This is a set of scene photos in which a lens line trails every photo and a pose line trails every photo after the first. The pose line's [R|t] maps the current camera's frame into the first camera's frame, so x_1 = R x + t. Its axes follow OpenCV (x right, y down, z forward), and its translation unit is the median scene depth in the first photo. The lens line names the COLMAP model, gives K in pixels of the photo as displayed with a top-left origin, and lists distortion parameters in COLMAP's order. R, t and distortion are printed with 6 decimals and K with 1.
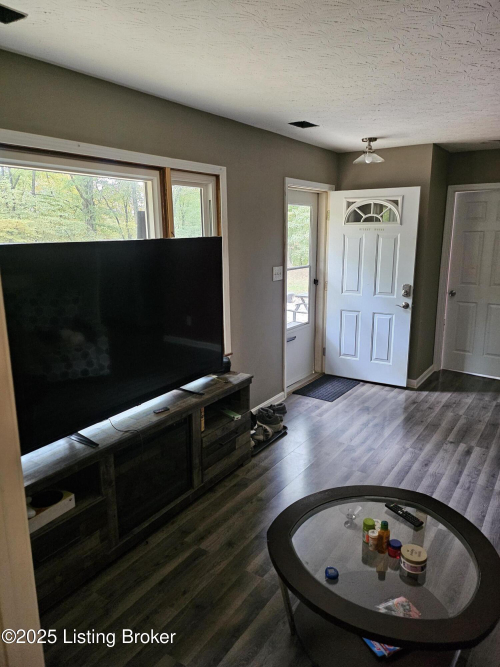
lens RADIAL K [[467.7, 0, 250.0], [0, 467.7, 333.5], [0, 0, 1]] dist [0.092767, -0.102012]
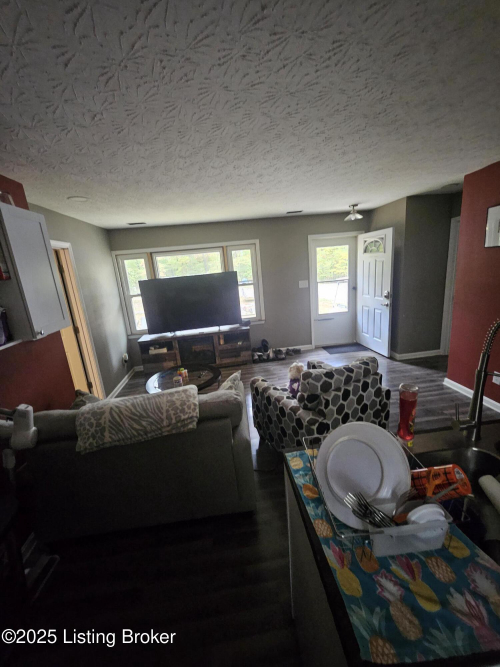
lens RADIAL K [[267.6, 0, 250.0], [0, 267.6, 333.5], [0, 0, 1]] dist [-0.000556, -0.000088]
pose [[0.639154, 0.140032, -0.756223, 0.763567], [-0.085543, 0.990127, 0.111045, -0.026025], [0.764307, -0.006285, 0.644822, 0.085581]]
